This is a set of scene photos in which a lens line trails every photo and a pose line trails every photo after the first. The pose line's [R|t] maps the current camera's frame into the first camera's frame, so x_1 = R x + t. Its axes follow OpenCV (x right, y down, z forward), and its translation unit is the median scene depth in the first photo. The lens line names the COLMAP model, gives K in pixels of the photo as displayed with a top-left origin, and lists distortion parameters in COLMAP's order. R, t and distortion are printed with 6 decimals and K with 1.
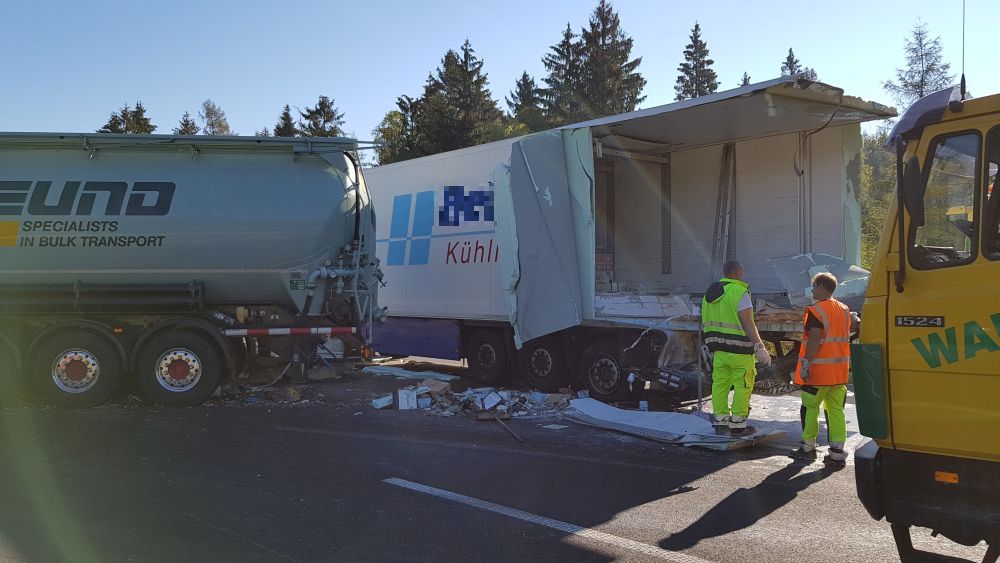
lens RADIAL K [[722.3, 0, 426.7], [0, 722.3, 280.7], [0, 0, 1]] dist [0.084997, -0.122800]
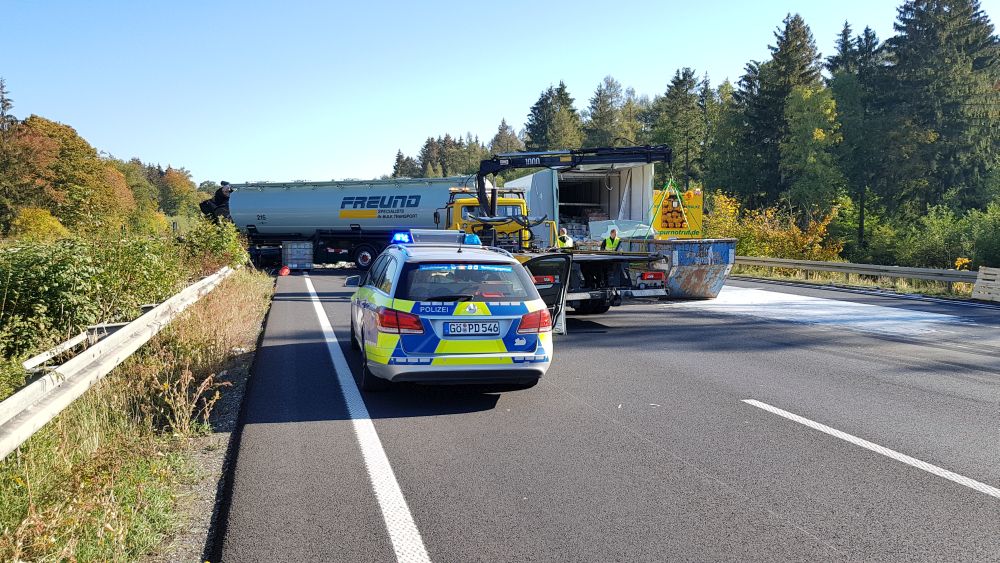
lens RADIAL K [[771.0, 0, 504.6], [0, 771.0, 294.5], [0, 0, 1]] dist [0.093945, -0.161580]
pose [[0.859792, 0.046261, -0.508544, 0.278087], [0.000683, 0.995783, 0.091739, -0.004631], [0.510644, -0.079224, 0.856135, -0.270915]]
